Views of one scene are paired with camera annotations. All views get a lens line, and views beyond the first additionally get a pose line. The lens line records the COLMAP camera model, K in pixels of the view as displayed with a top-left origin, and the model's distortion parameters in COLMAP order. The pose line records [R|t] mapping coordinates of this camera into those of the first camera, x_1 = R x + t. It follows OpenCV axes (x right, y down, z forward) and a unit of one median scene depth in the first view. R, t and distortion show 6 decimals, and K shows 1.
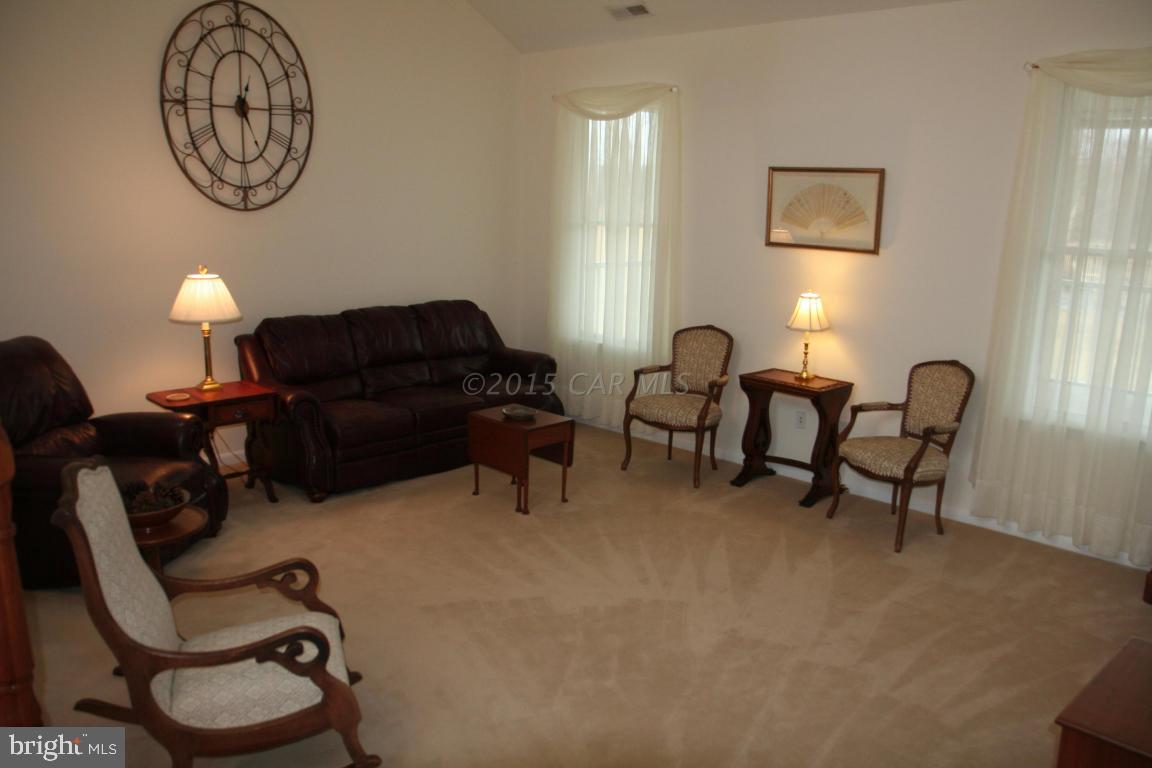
lens RADIAL K [[911.5, 0, 578.9], [0, 911.5, 388.1], [0, 0, 1]] dist [-0.080795, 0.085646]
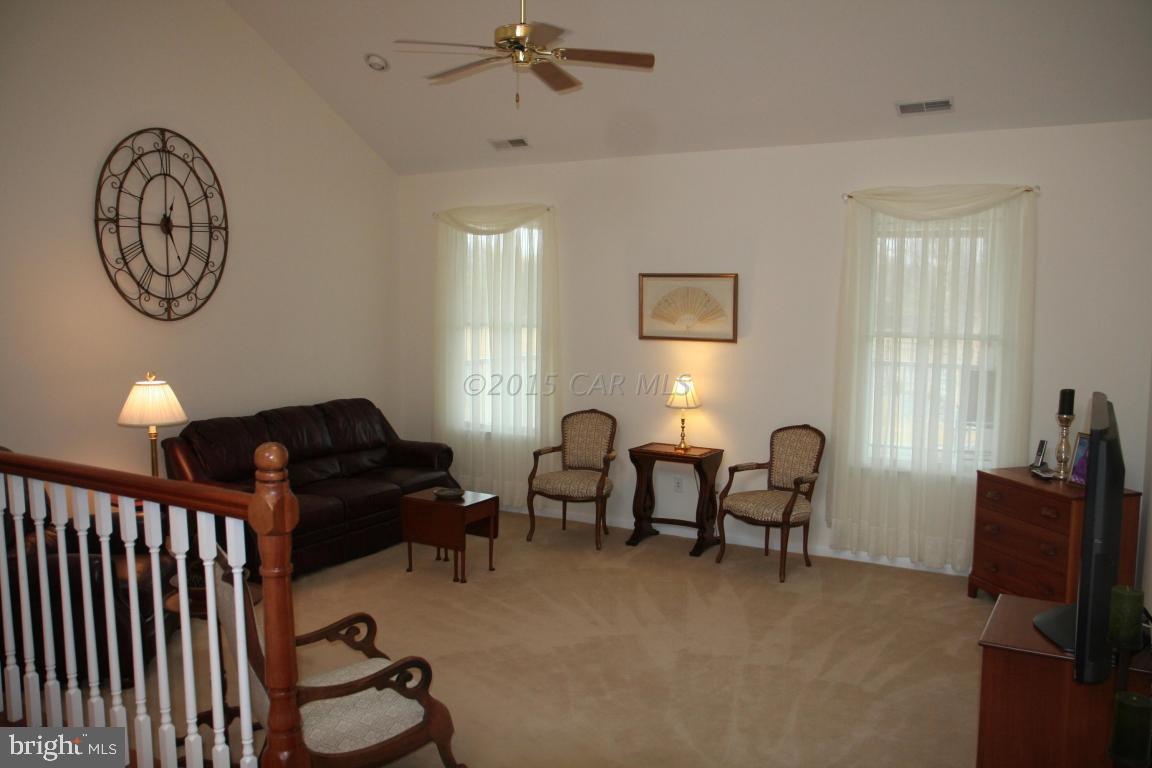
lens RADIAL K [[911.5, 0, 569.0], [0, 911.5, 391.5], [0, 0, 1]] dist [-0.080795, 0.085646]
pose [[0.970253, -0.043086, 0.238228, -0.183090], [0.067827, 0.993004, -0.096653, 0.020796], [-0.232397, 0.109936, 0.966388, -0.129213]]
